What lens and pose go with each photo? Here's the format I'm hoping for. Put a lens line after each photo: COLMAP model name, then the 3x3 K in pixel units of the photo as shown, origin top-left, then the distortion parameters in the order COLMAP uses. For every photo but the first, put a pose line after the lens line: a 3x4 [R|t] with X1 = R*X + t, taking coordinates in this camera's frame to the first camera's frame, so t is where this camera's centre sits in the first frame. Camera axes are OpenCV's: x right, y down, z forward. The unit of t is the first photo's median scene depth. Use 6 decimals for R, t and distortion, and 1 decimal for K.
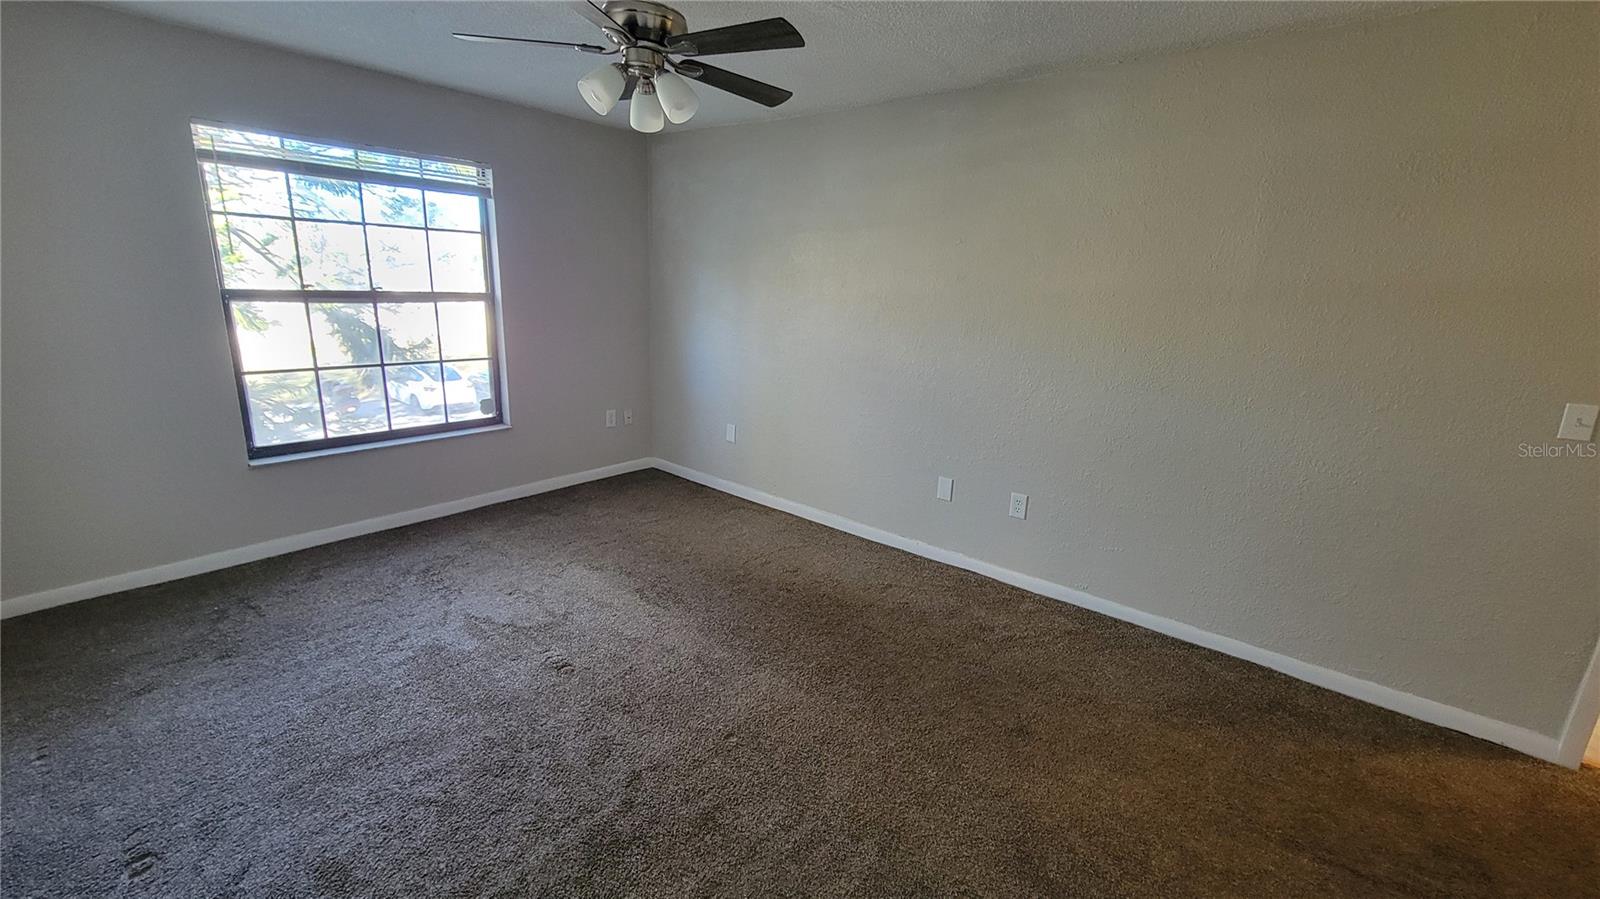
lens RADIAL K [[652.6, 0, 792.3], [0, 652.6, 450.6], [0, 0, 1]] dist [-0.001130, 0.000980]
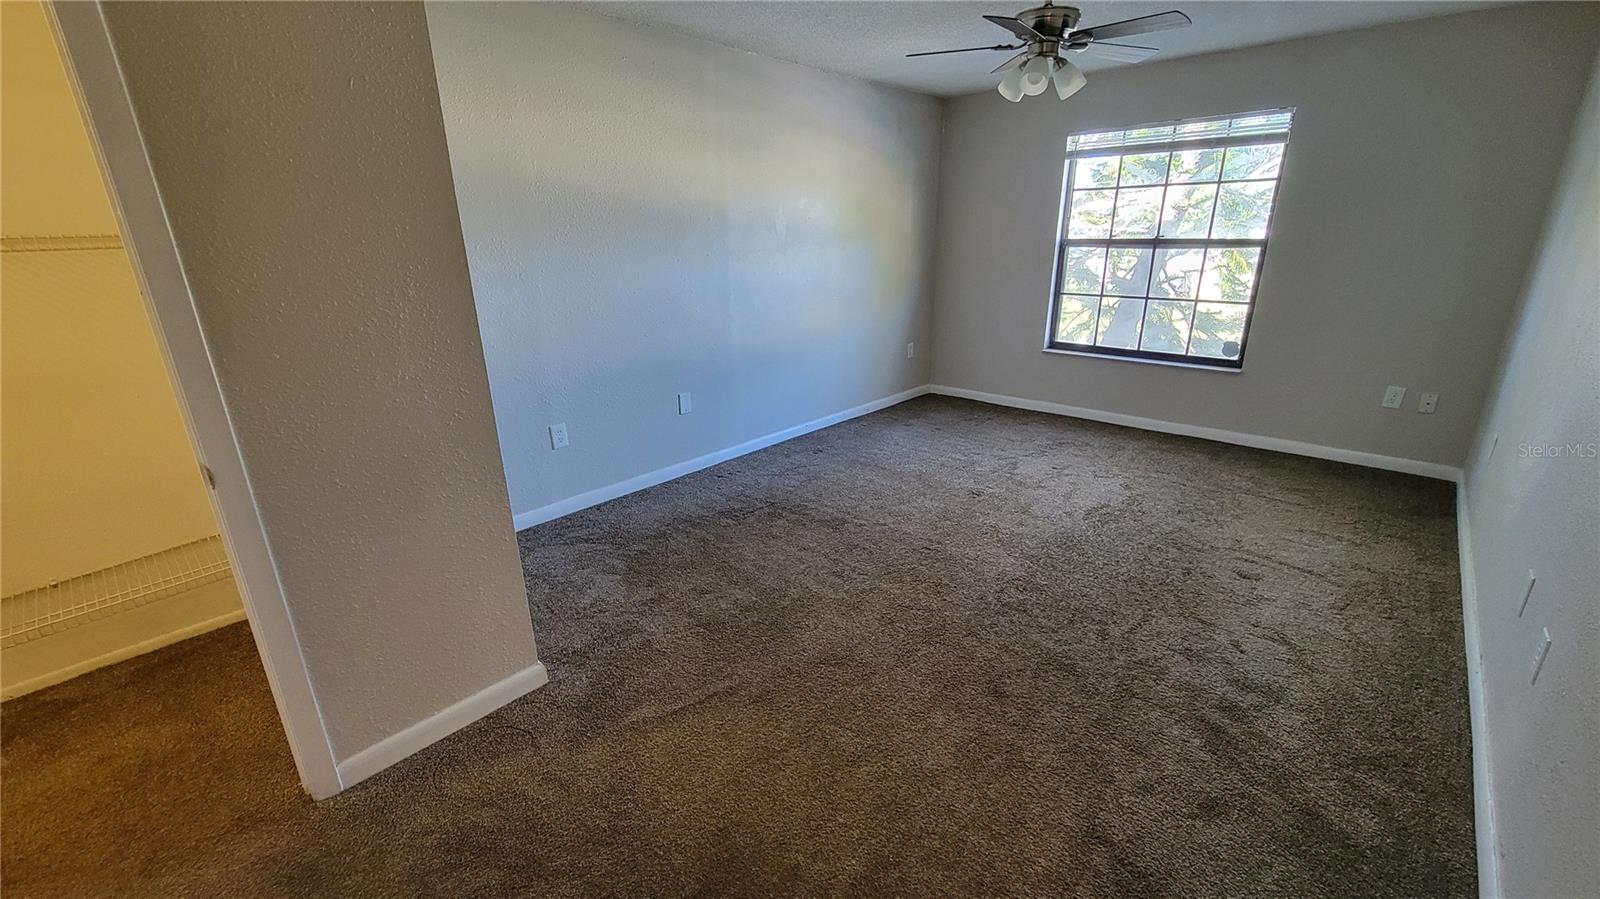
lens RADIAL K [[652.6, 0, 792.3], [0, 652.6, 450.6], [0, 0, 1]] dist [-0.001130, 0.000980]
pose [[-0.049904, 0.281188, -0.958354, 0.779095], [-0.240636, 0.927897, 0.284782, -0.056424], [0.969332, 0.244826, 0.021358, 0.411819]]
